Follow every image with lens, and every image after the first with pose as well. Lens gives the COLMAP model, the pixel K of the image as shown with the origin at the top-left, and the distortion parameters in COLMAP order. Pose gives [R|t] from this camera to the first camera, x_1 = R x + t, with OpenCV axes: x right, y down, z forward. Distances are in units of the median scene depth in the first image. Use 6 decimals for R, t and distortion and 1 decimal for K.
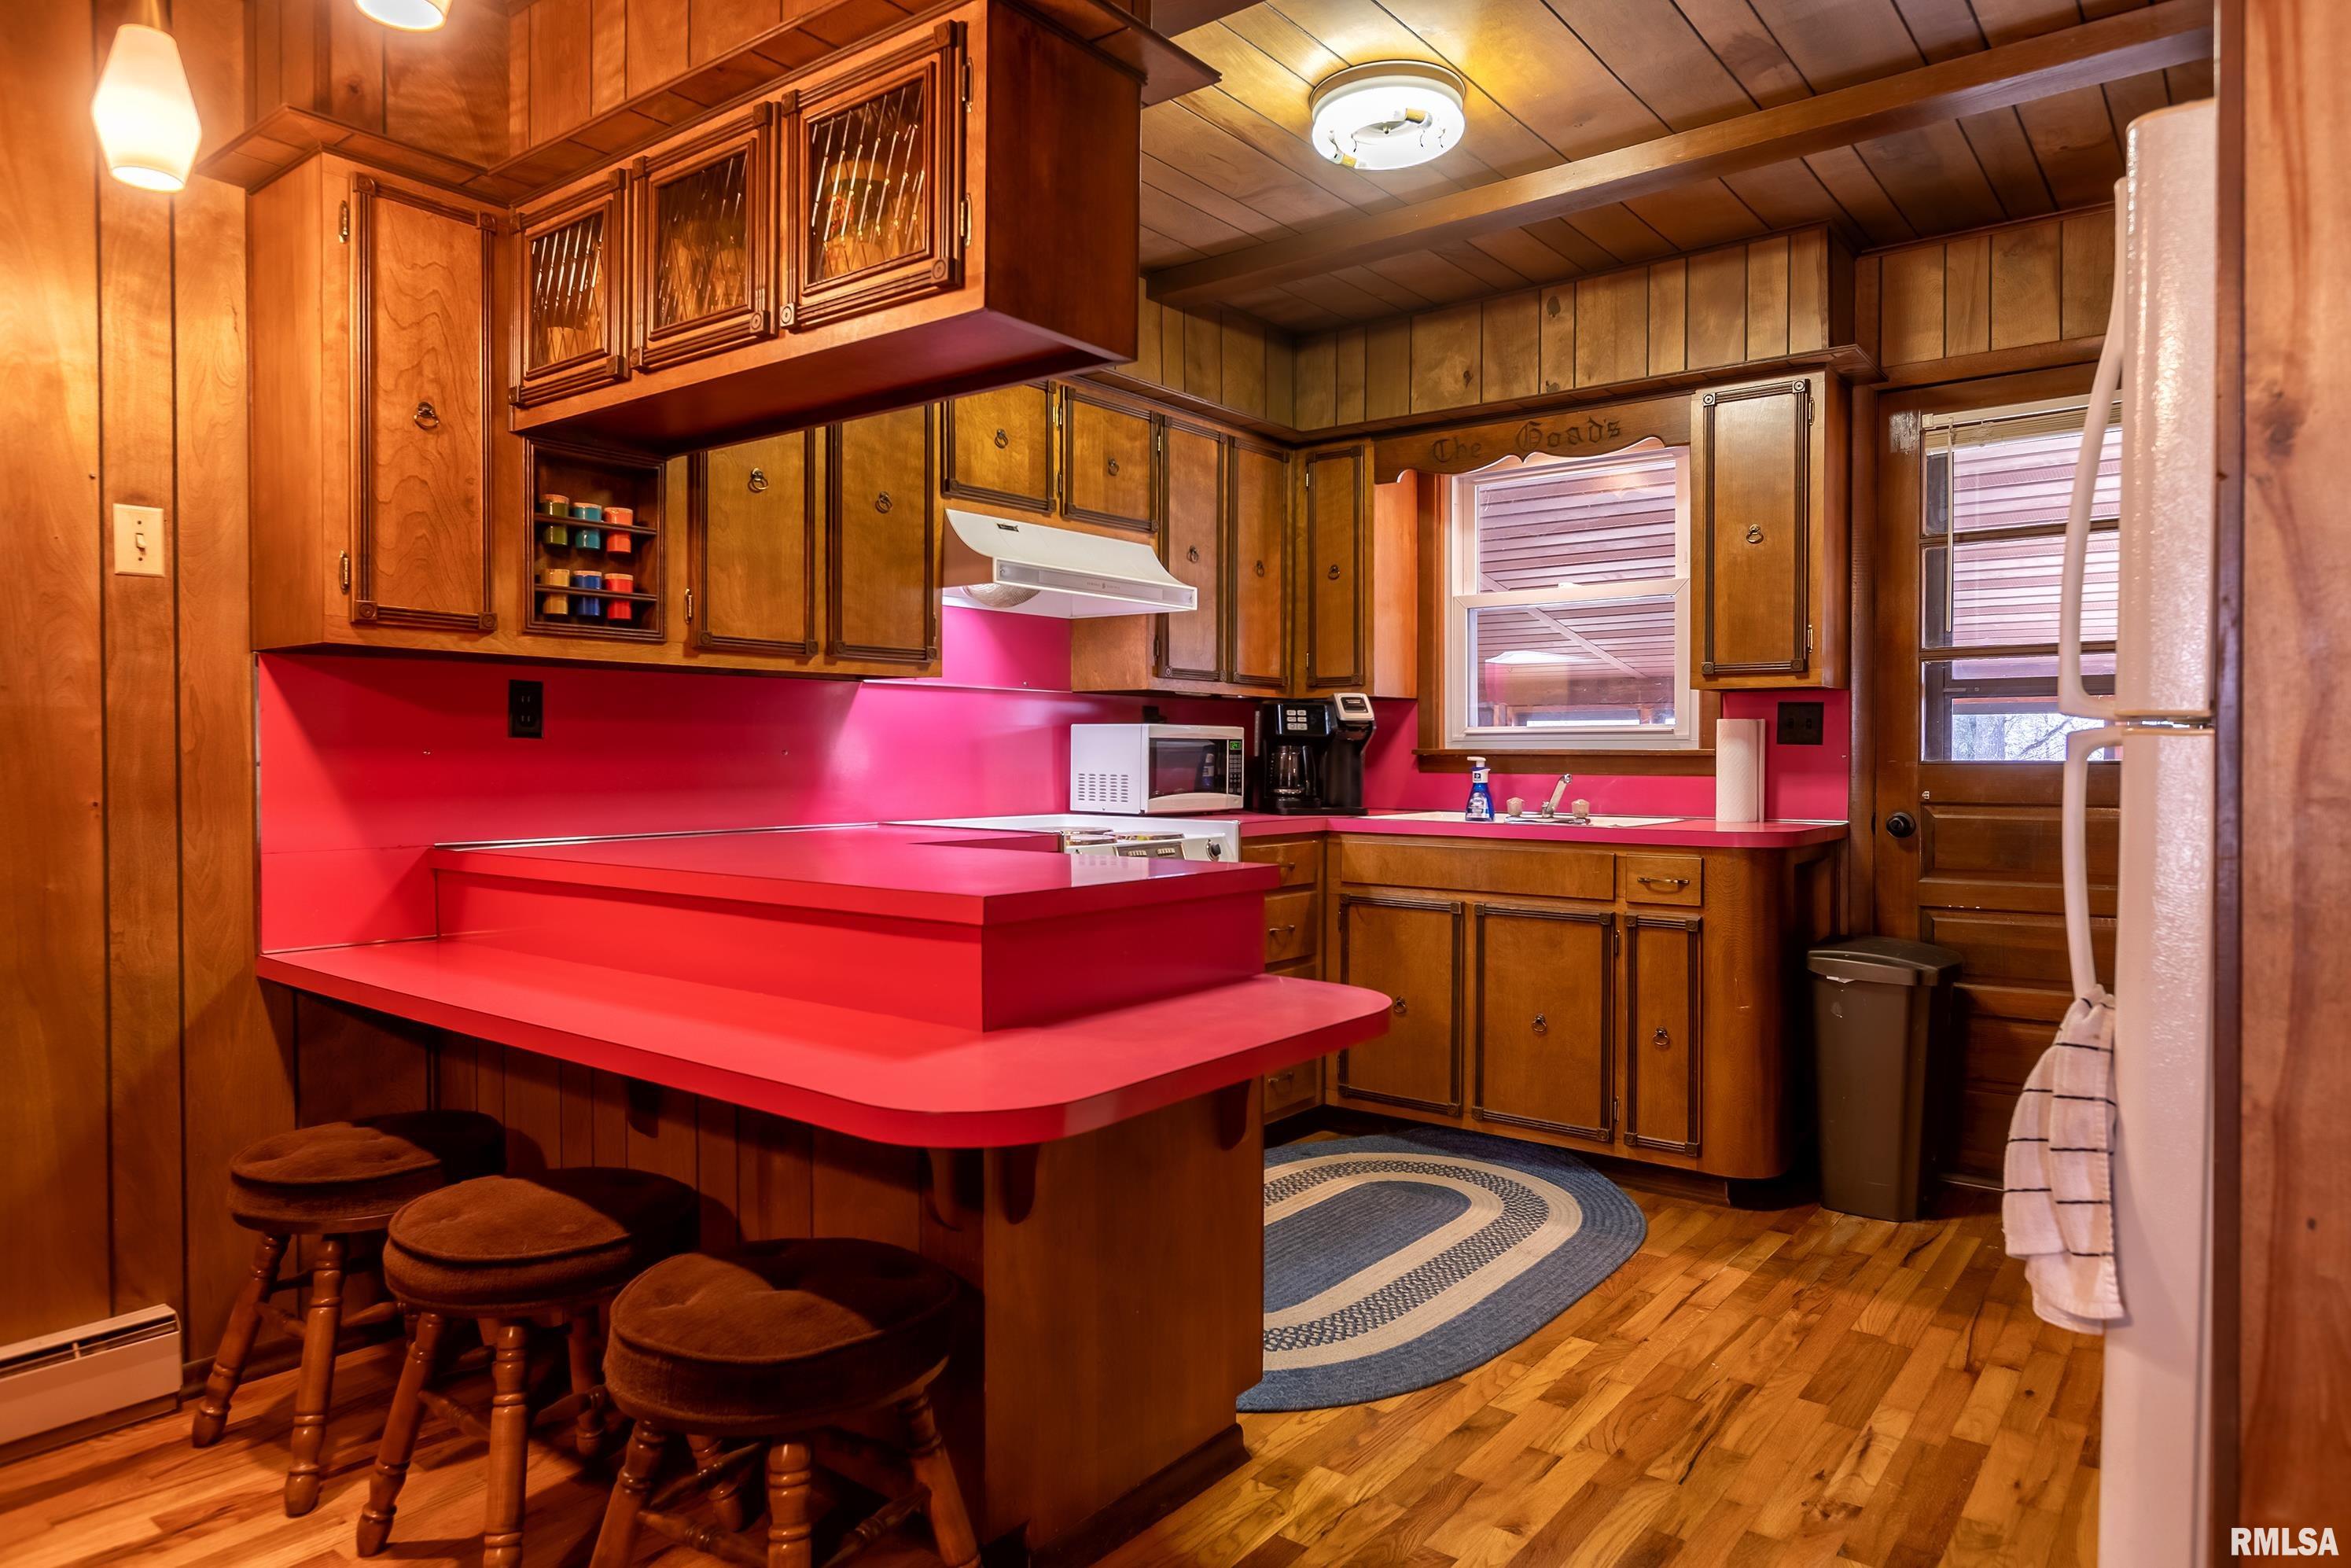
lens RADIAL K [[1446.7, 0, 1173.1], [0, 1446.7, 782.6], [0, 0, 1]] dist [-0.003579, -0.001069]
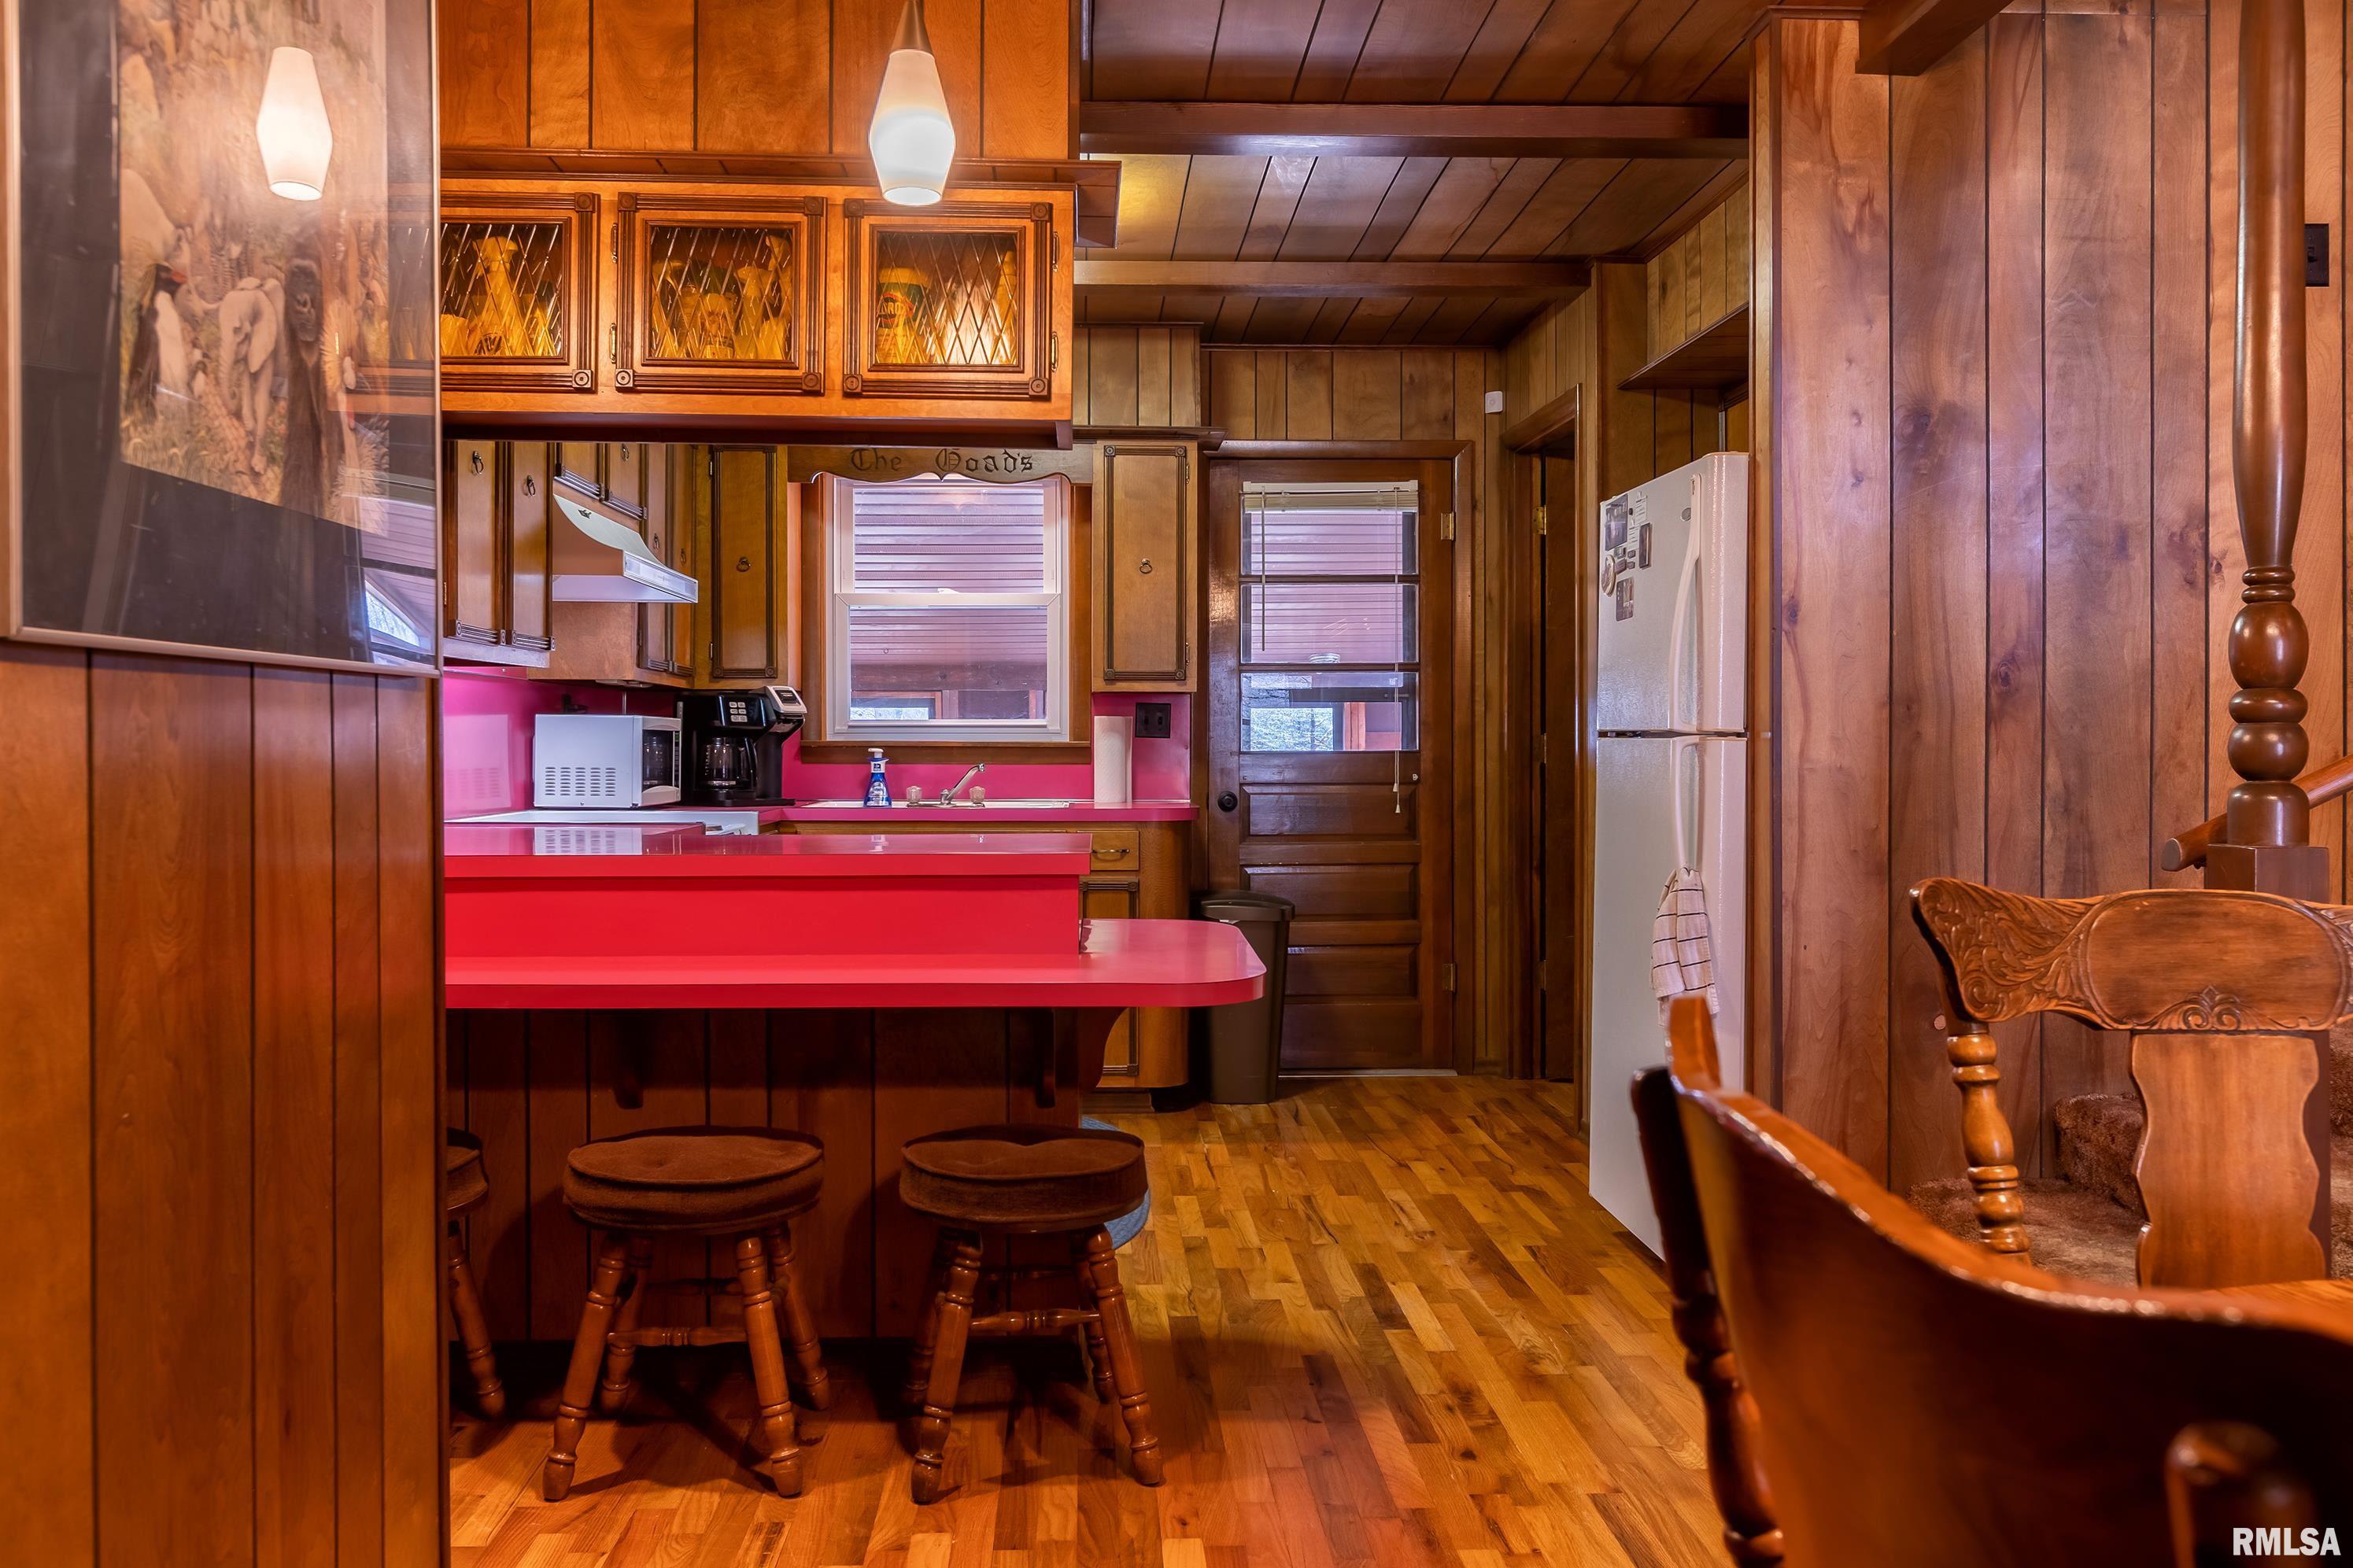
lens RADIAL K [[1807.7, 0, 1174.6], [0, 1807.7, 771.6], [0, 0, 1]] dist [-0.008696, -0.002199]
pose [[0.753009, -0.010357, 0.657928, -0.548543], [0.011997, 0.999926, 0.002010, -0.000591], [-0.657900, 0.006380, 0.753078, -0.156892]]
